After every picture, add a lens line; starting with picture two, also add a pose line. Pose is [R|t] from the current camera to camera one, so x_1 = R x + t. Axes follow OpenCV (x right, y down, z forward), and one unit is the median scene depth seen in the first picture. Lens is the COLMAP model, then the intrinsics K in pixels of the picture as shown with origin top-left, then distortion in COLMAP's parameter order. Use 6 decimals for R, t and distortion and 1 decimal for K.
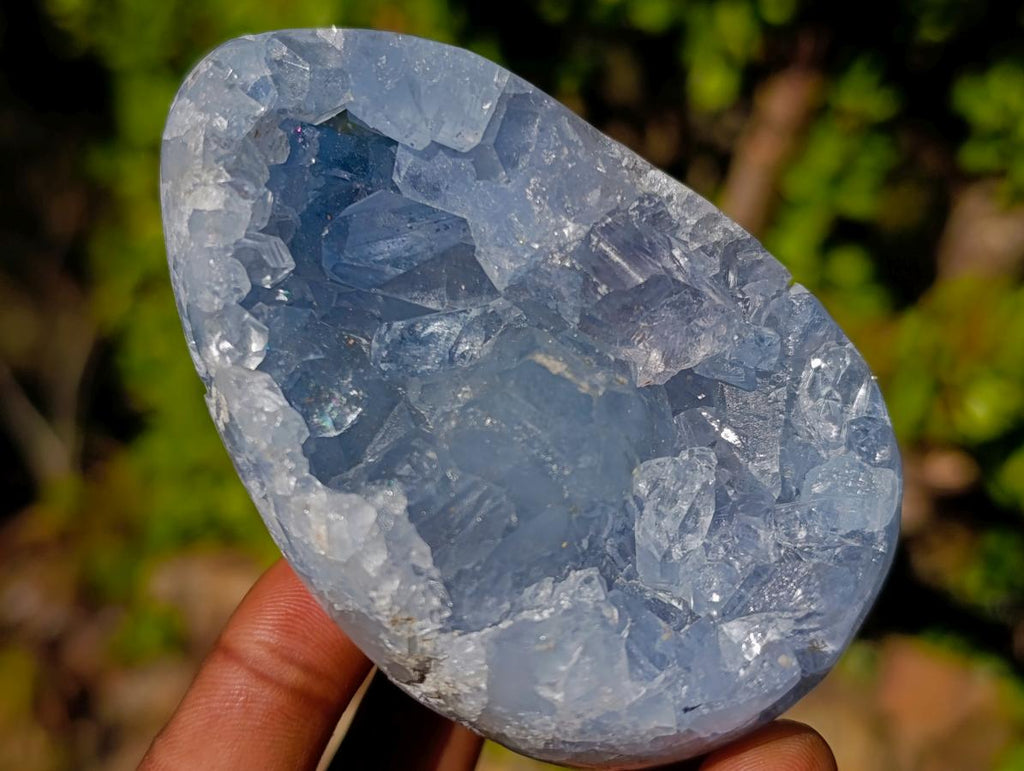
lens RADIAL K [[1466.9, 0, 518.9], [0, 1466.9, 386.5], [0, 0, 1]] dist [0.307279, -1.944561]
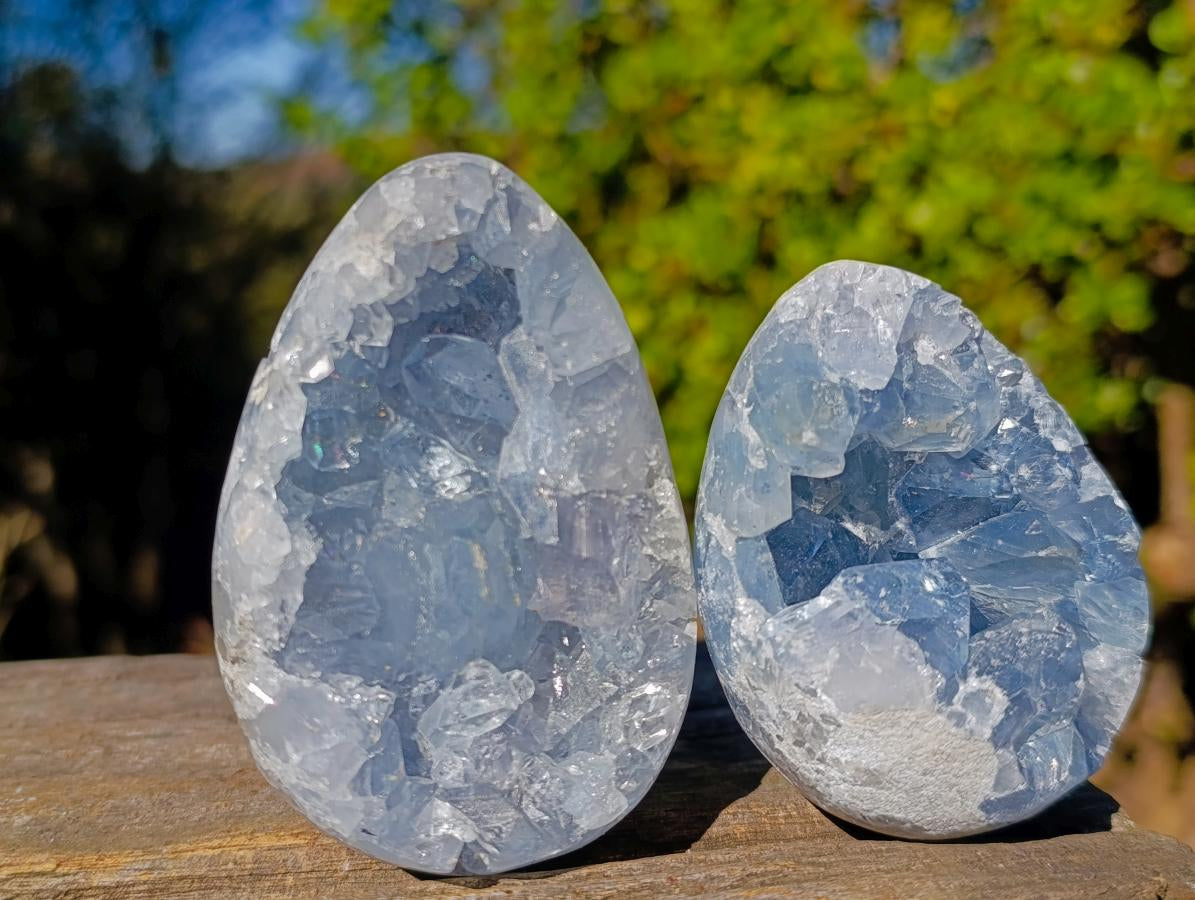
lens RADIAL K [[1711.8, 0, 605.6], [0, 1711.8, 451.1], [0, 0, 1]] dist [0.307279, -1.944561]
pose [[0.722514, 0.689015, 0.056852, -0.043705], [-0.689850, 0.713073, 0.125033, -0.323416], [0.045610, -0.129558, 0.990522, -0.395318]]
